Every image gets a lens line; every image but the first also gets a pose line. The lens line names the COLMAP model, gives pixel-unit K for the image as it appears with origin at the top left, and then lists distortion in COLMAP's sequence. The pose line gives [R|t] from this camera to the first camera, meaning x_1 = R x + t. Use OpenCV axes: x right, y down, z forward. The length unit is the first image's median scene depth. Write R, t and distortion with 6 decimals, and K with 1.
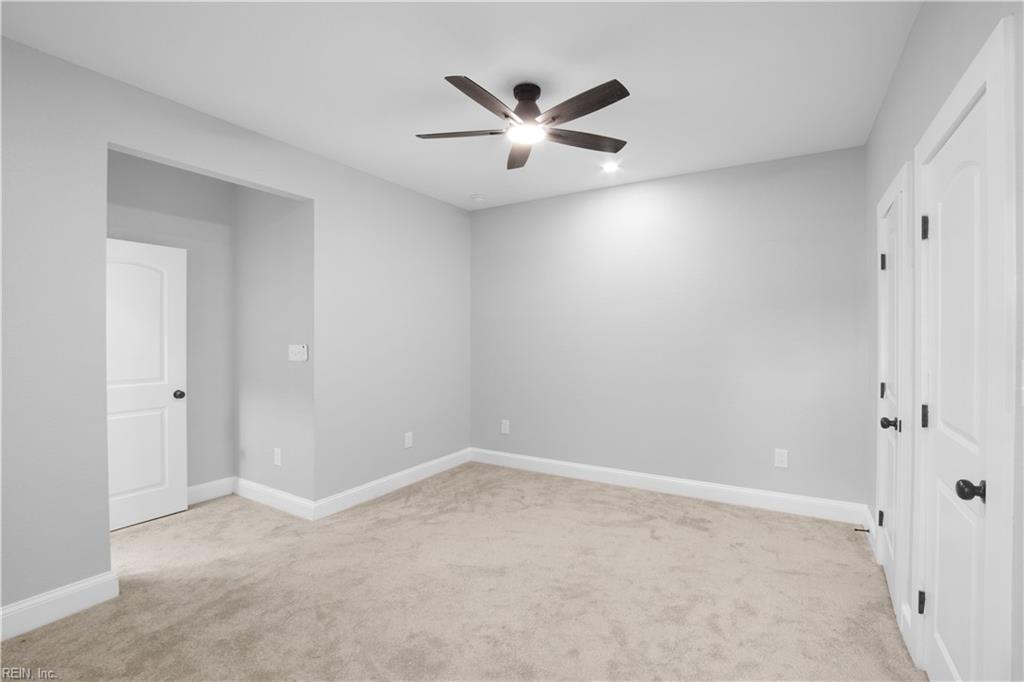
lens RADIAL K [[462.5, 0, 513.8], [0, 462.5, 338.1], [0, 0, 1]] dist [-0.037756, 0.006776]
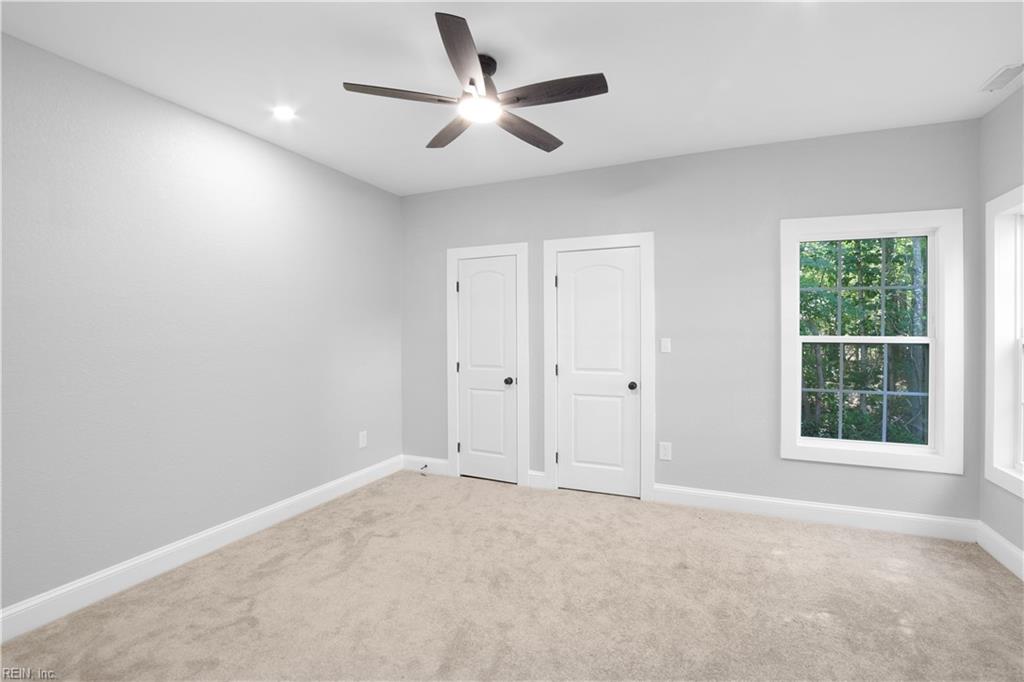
lens RADIAL K [[493.1, 0, 512.0], [0, 493.1, 341.0], [0, 0, 1]] dist [-0.000086, -0.000105]
pose [[-0.159717, -0.016091, 0.987032, -0.713179], [0.009363, 0.999797, 0.017814, -0.006244], [-0.987119, 0.012087, -0.159533, 0.822850]]
